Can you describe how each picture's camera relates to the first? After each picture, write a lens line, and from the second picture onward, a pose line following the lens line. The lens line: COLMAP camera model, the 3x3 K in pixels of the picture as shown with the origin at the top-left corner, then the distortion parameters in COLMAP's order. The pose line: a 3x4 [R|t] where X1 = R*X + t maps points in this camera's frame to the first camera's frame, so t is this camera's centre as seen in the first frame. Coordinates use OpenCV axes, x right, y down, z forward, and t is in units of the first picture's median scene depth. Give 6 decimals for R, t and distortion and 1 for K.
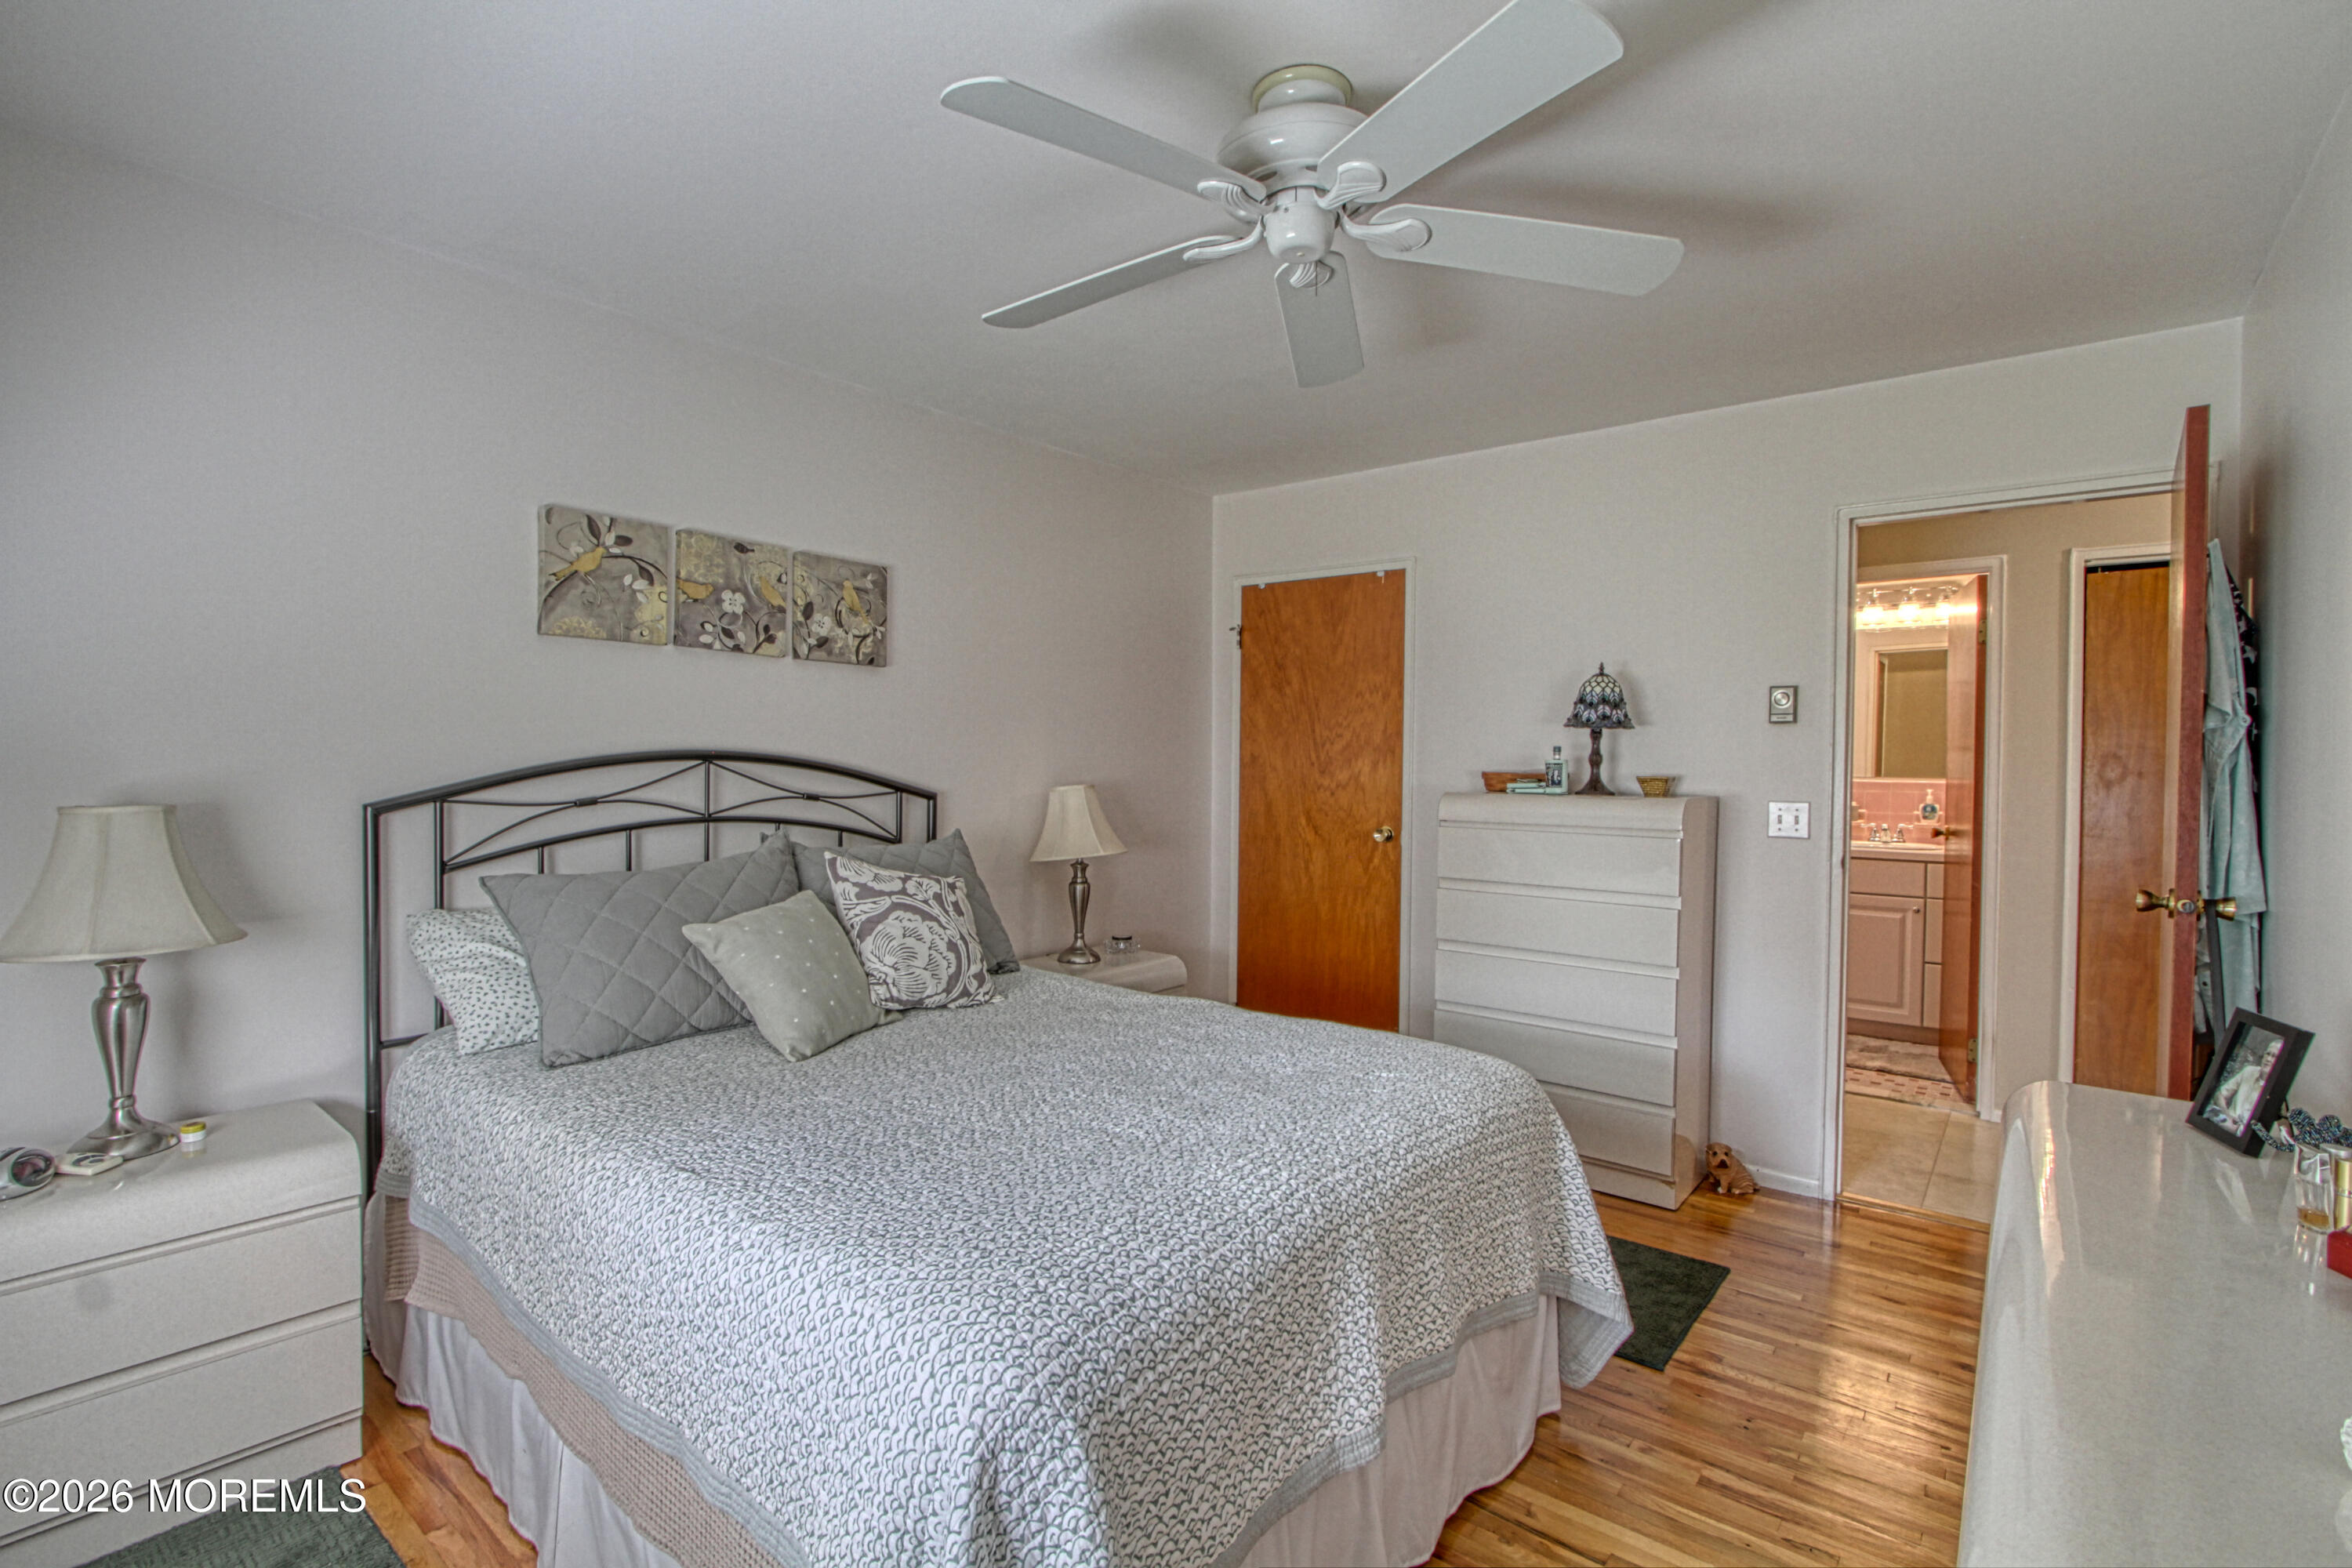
lens RADIAL K [[1119.2, 0, 1165.3], [0, 1119.2, 783.2], [0, 0, 1]] dist [-0.026937, 0.006790]
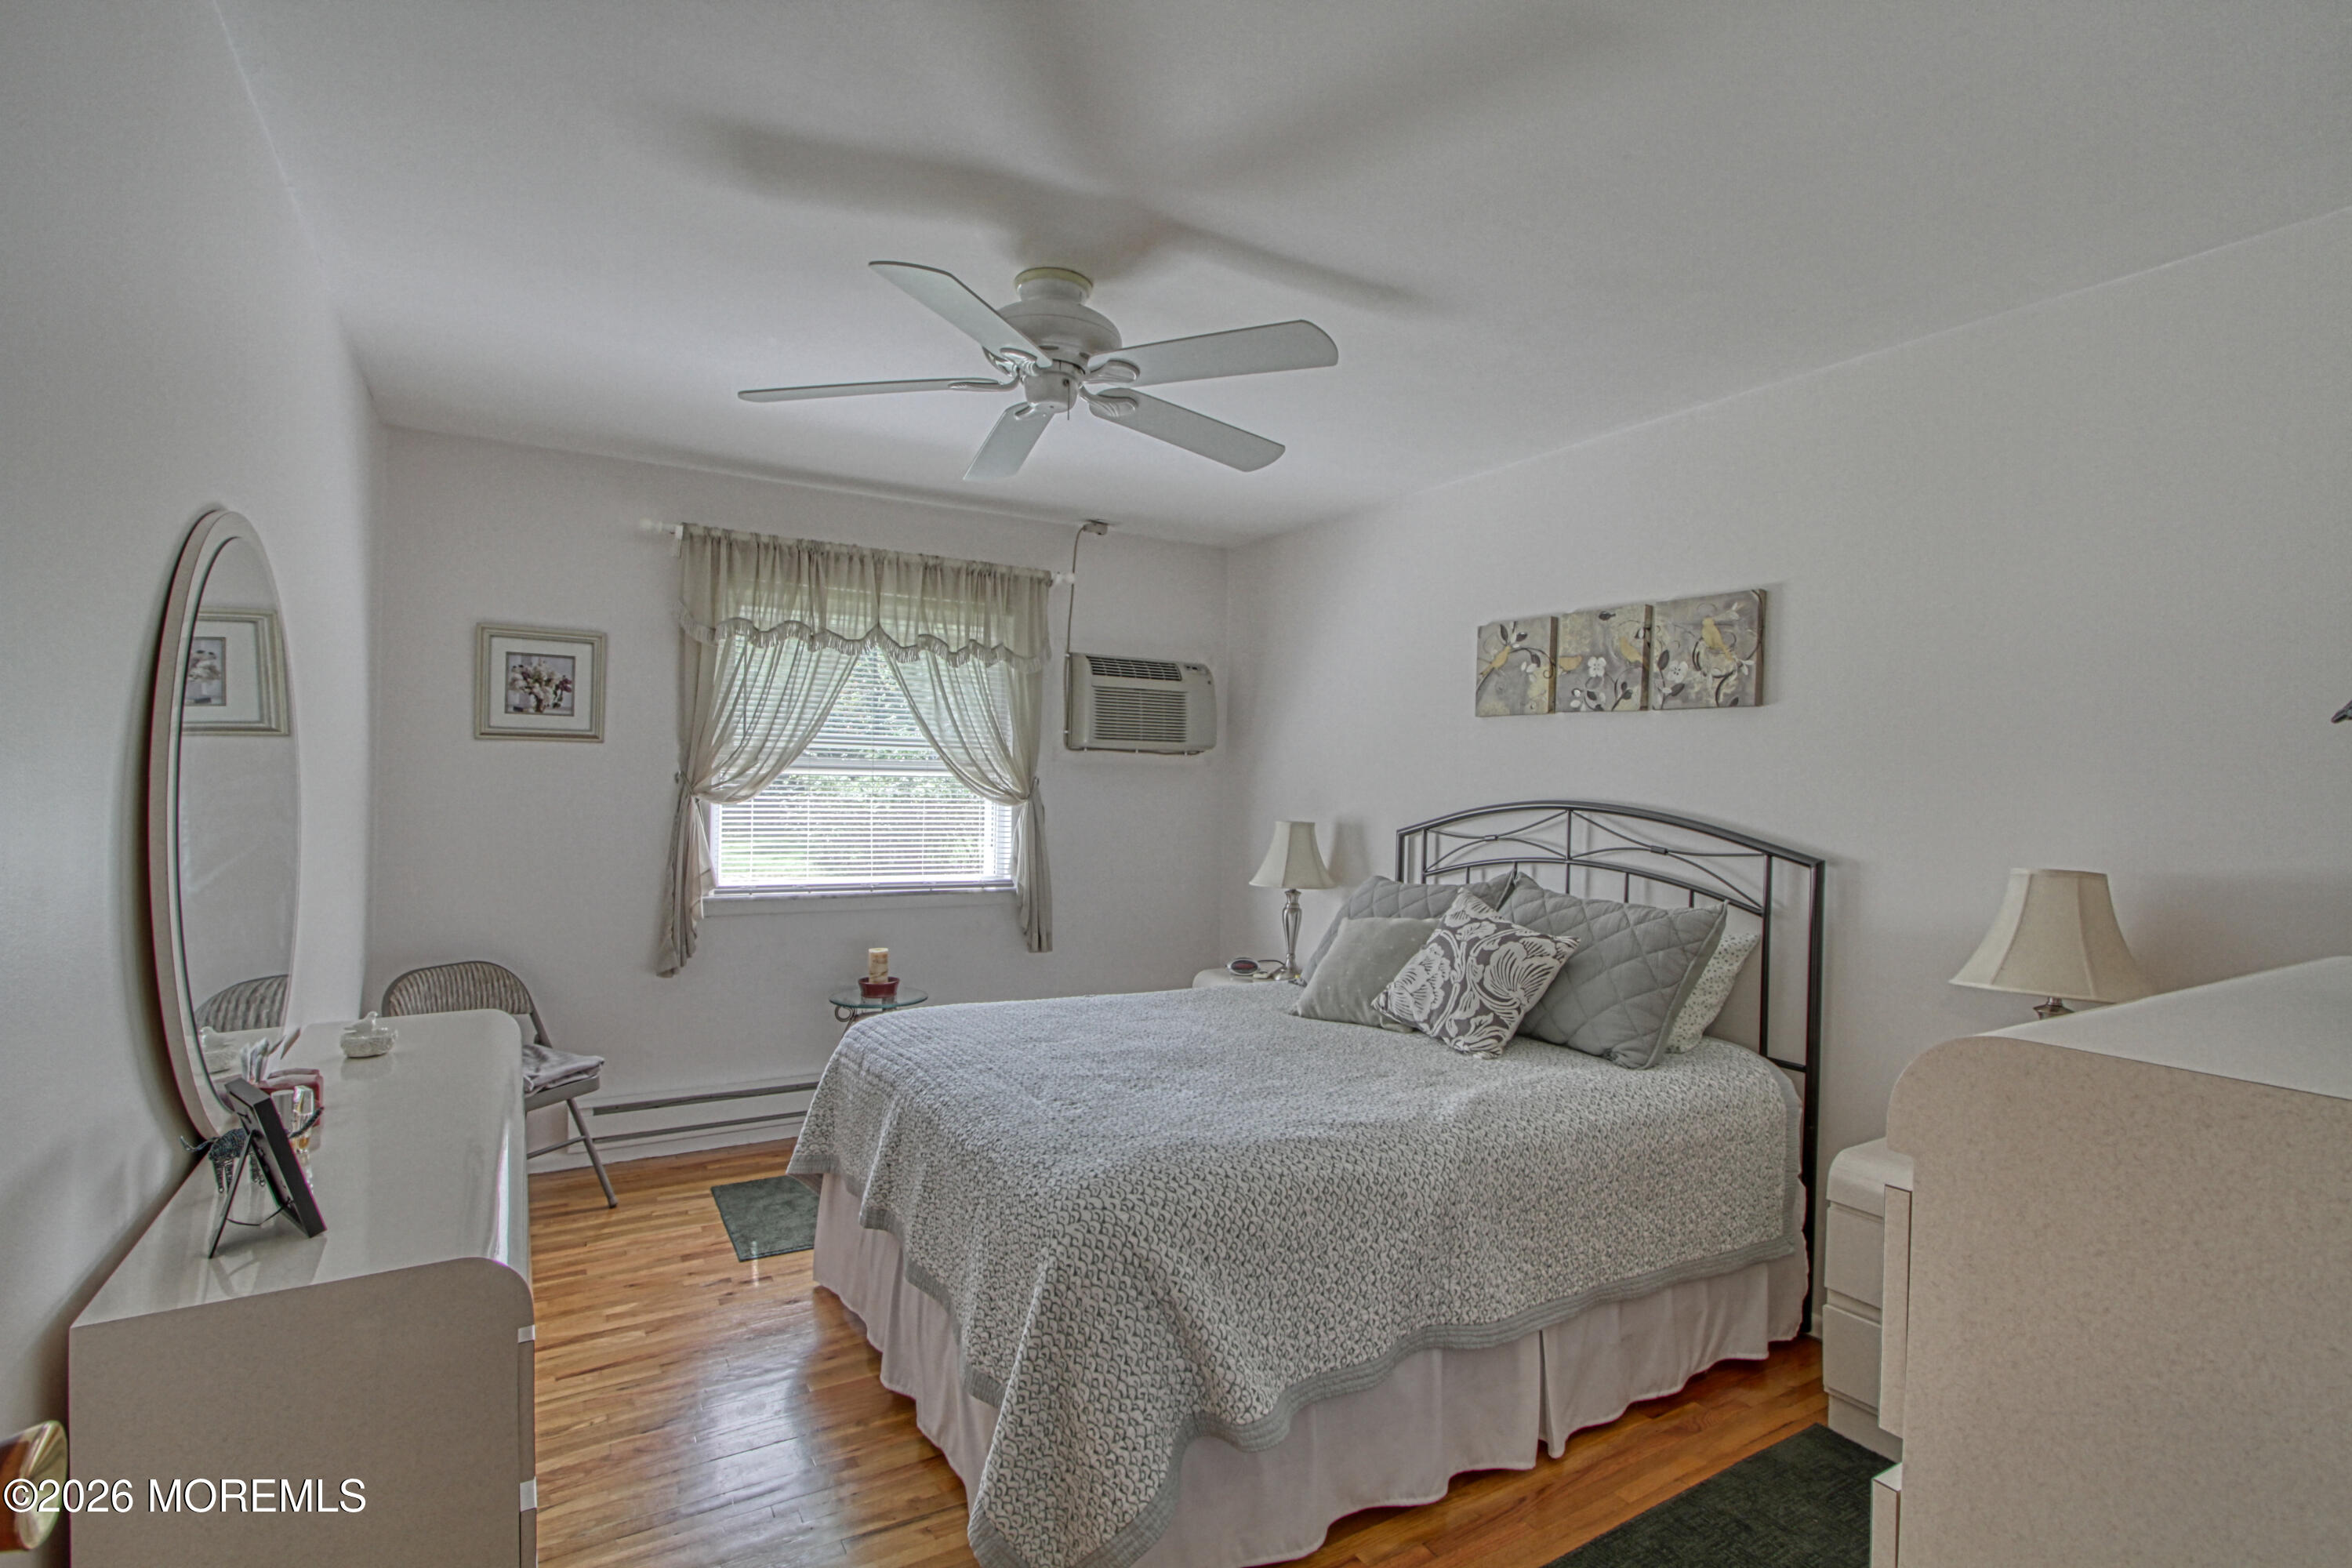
lens RADIAL K [[1119.2, 0, 1165.3], [0, 1119.2, 783.2], [0, 0, 1]] dist [-0.026937, 0.006790]
pose [[-0.359977, -0.014480, -0.932849, 0.785481], [-0.041929, 0.999120, 0.000672, -0.030275], [0.932018, 0.039355, -0.360268, 0.996245]]
